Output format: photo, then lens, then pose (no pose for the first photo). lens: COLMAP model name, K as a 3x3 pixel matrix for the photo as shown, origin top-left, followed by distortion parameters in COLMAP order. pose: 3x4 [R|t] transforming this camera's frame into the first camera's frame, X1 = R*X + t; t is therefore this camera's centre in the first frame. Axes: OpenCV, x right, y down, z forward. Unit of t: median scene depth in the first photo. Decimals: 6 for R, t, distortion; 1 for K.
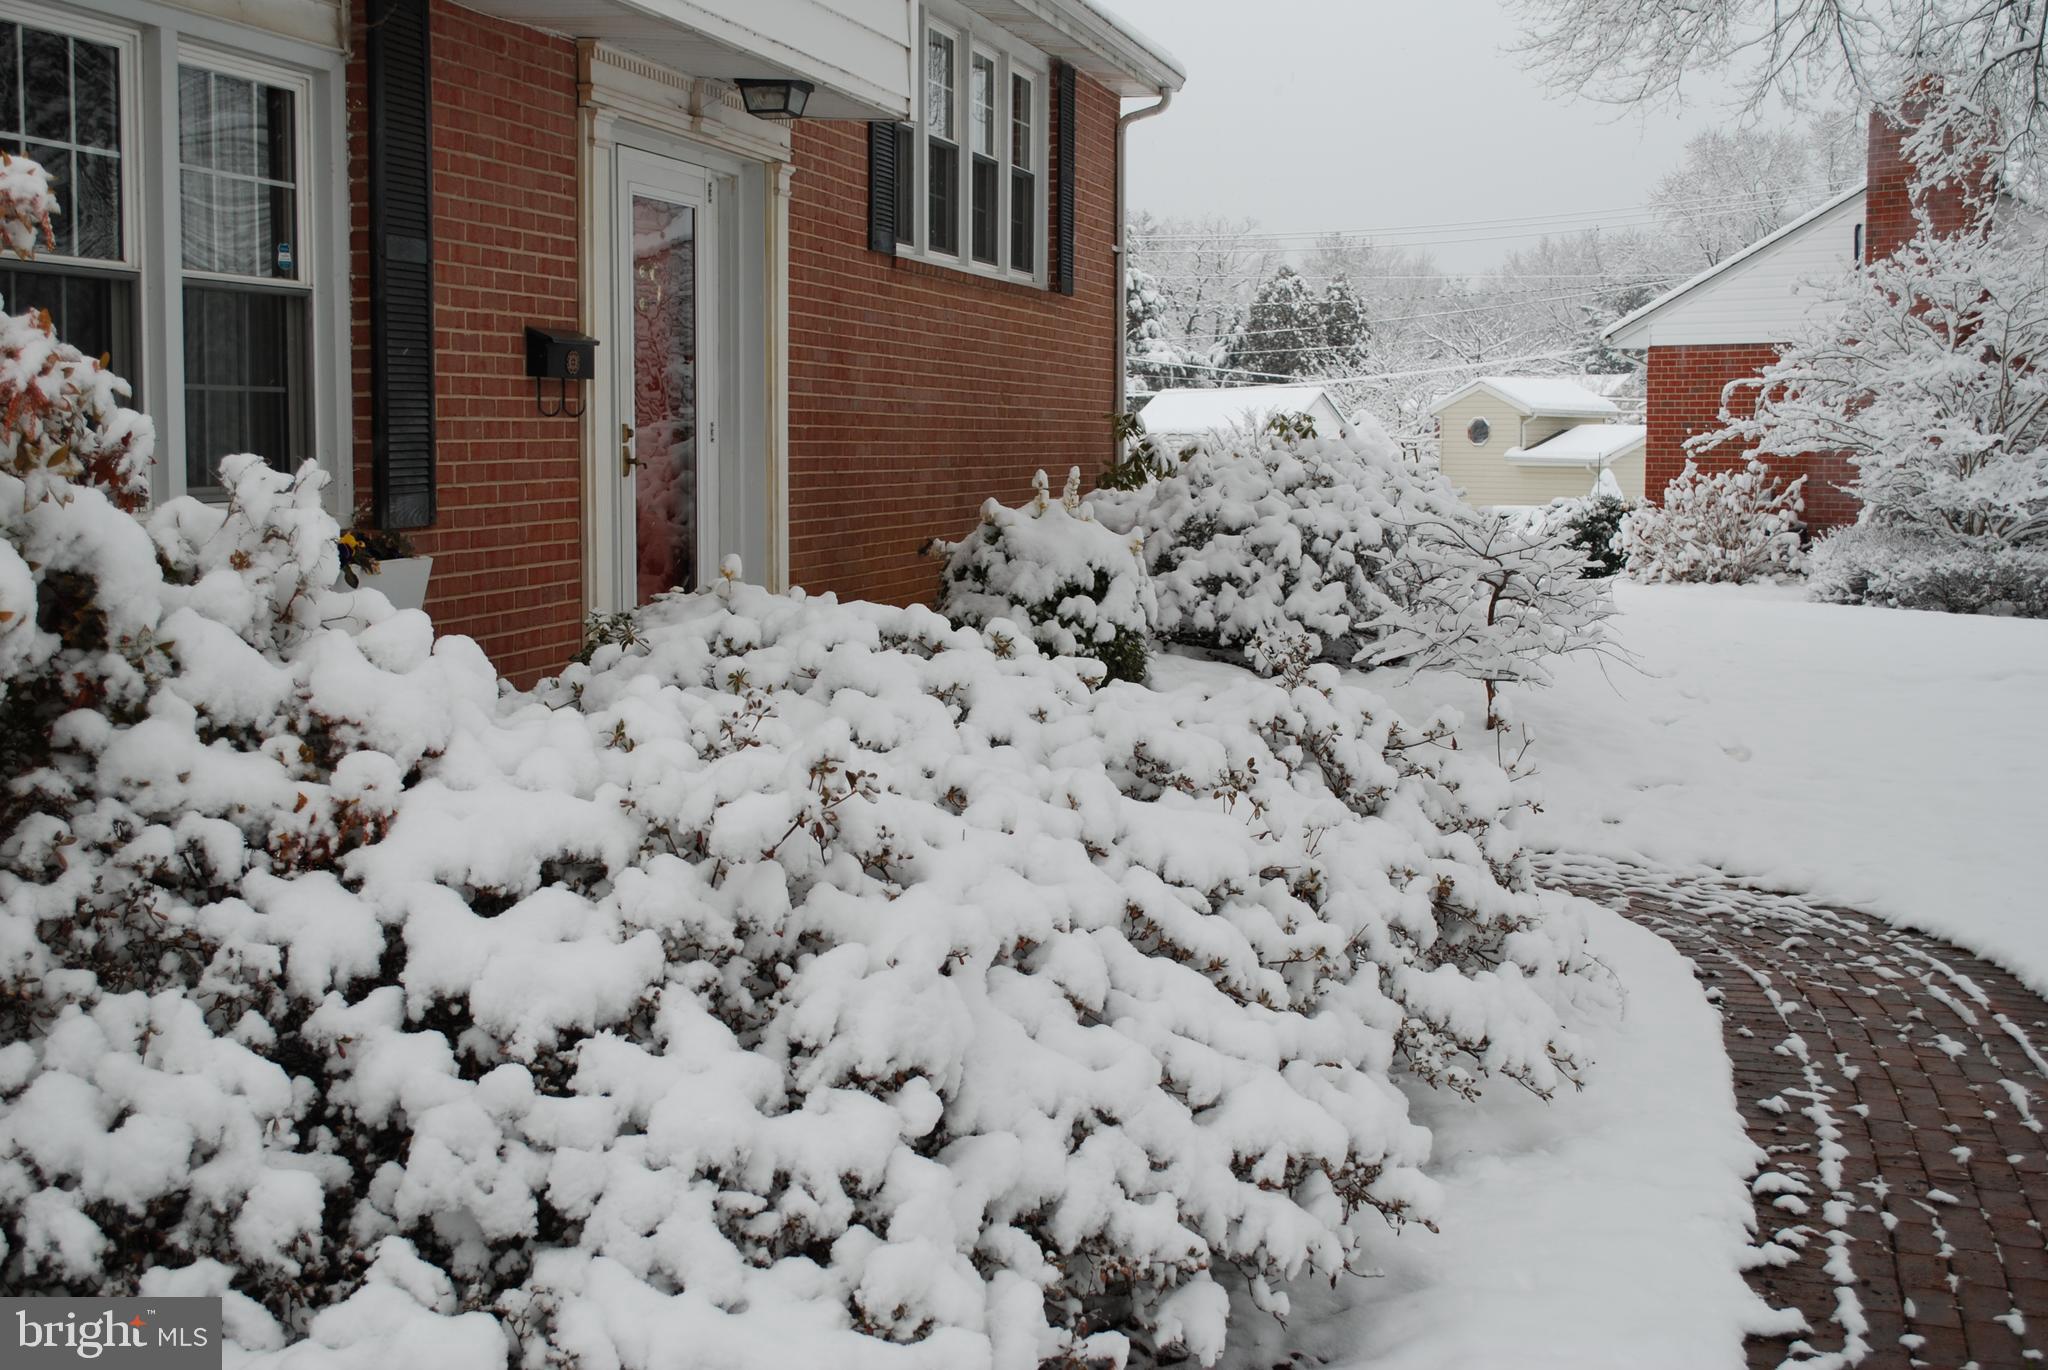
lens RADIAL K [[2628.7, 0, 1023.1], [0, 2628.7, 688.7], [0, 0, 1]] dist [-0.038830, 0.000000]
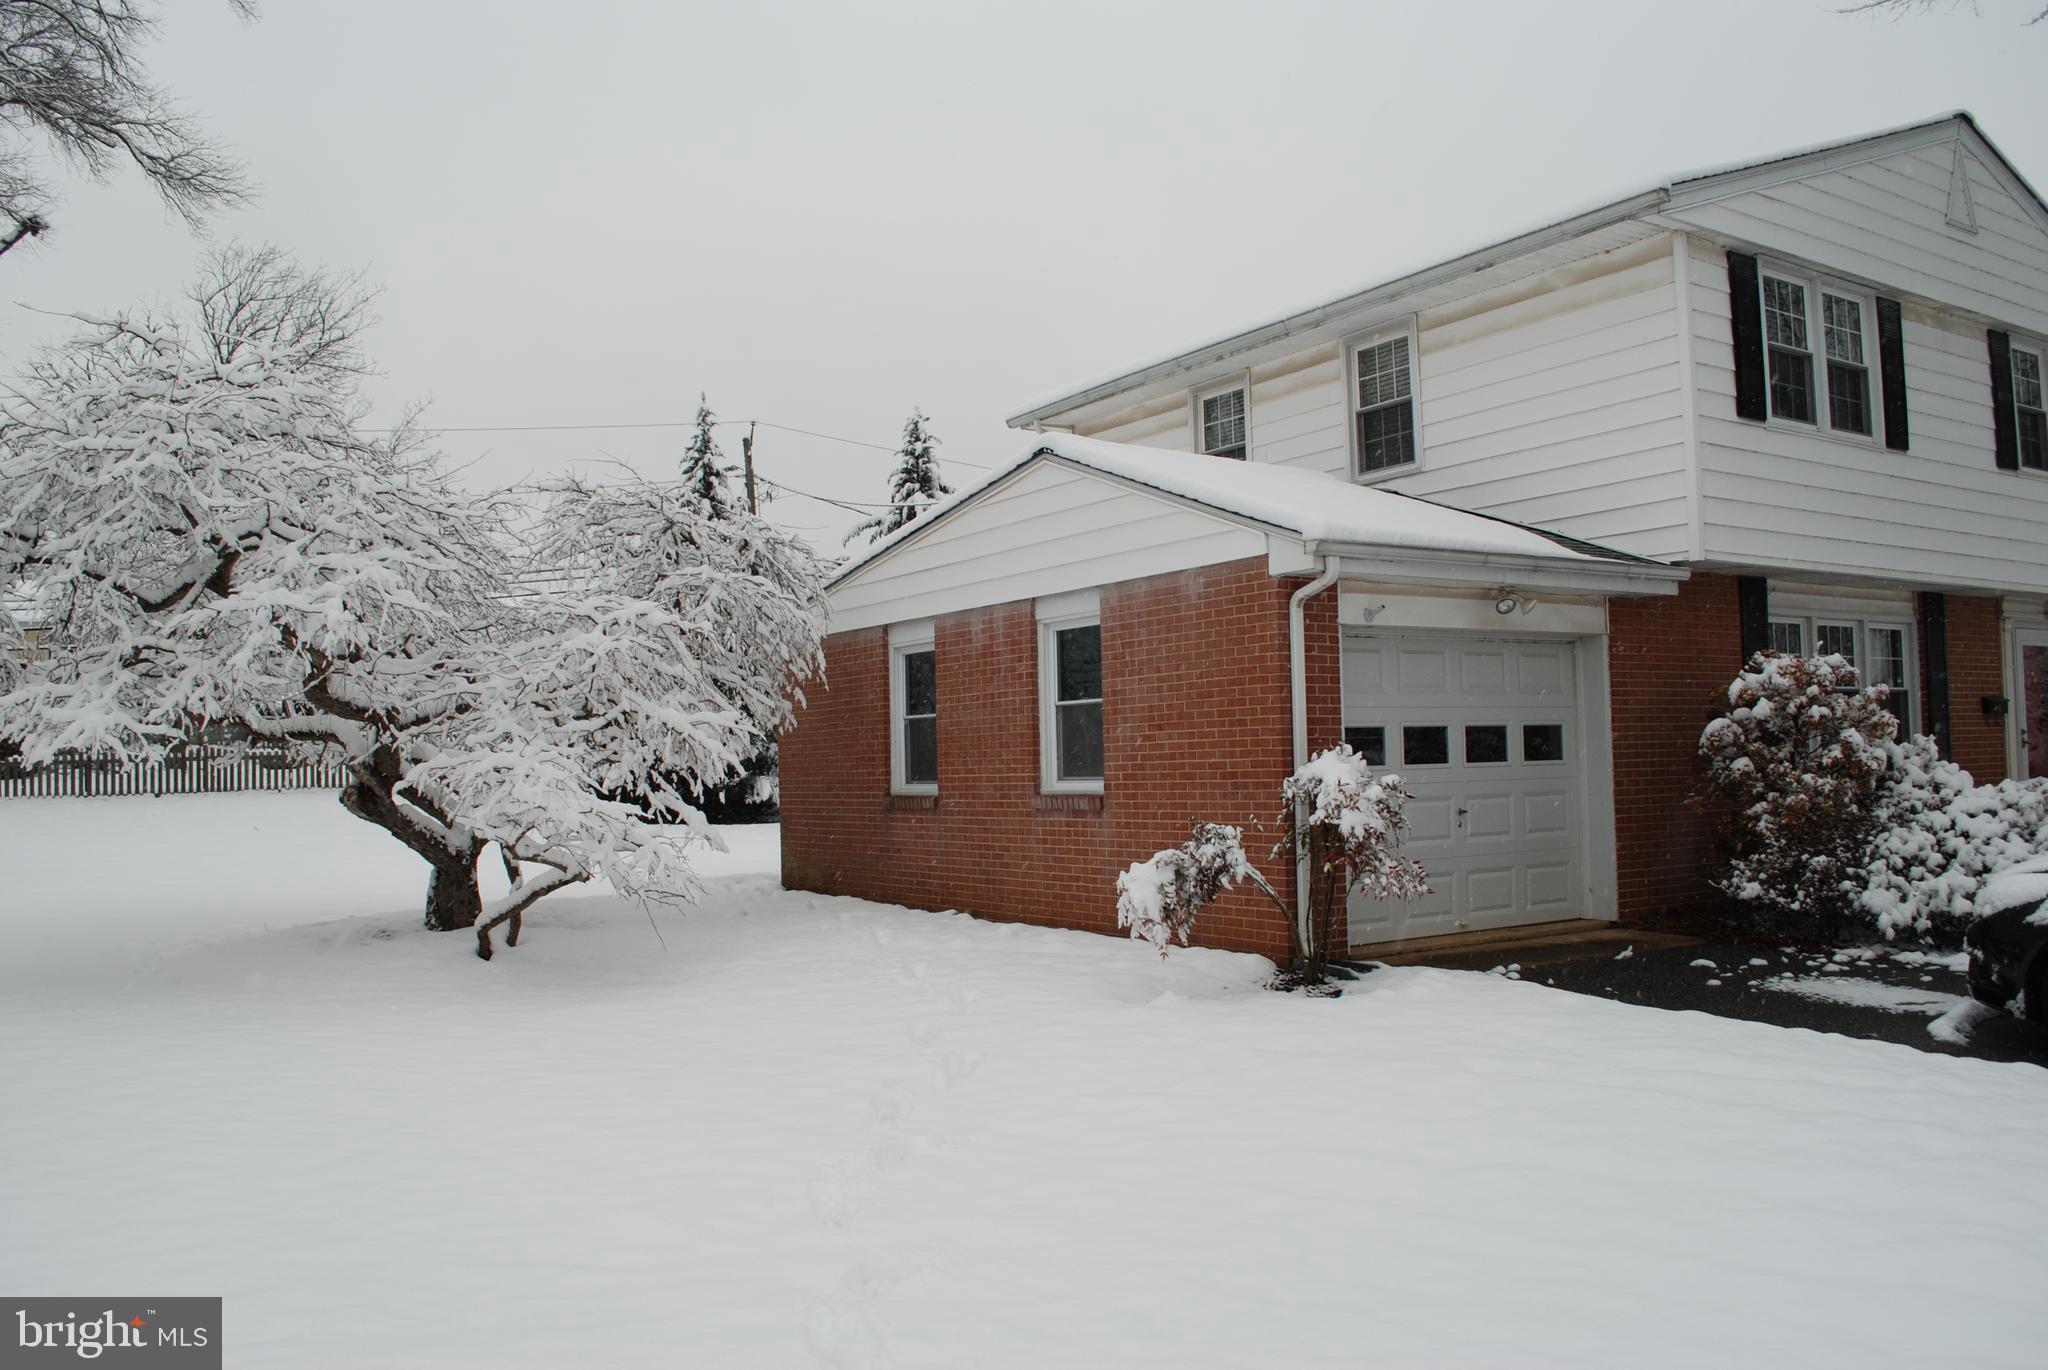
lens RADIAL K [[1626.6, 0, 1017.7], [0, 1626.6, 693.4], [0, 0, 1]] dist [-0.072623, 0.002105]
pose [[0.738820, -0.051208, -0.671954, 0.516061], [-0.040307, 0.991966, -0.119913, 0.288523], [0.672696, 0.115679, 0.730820, -2.577456]]
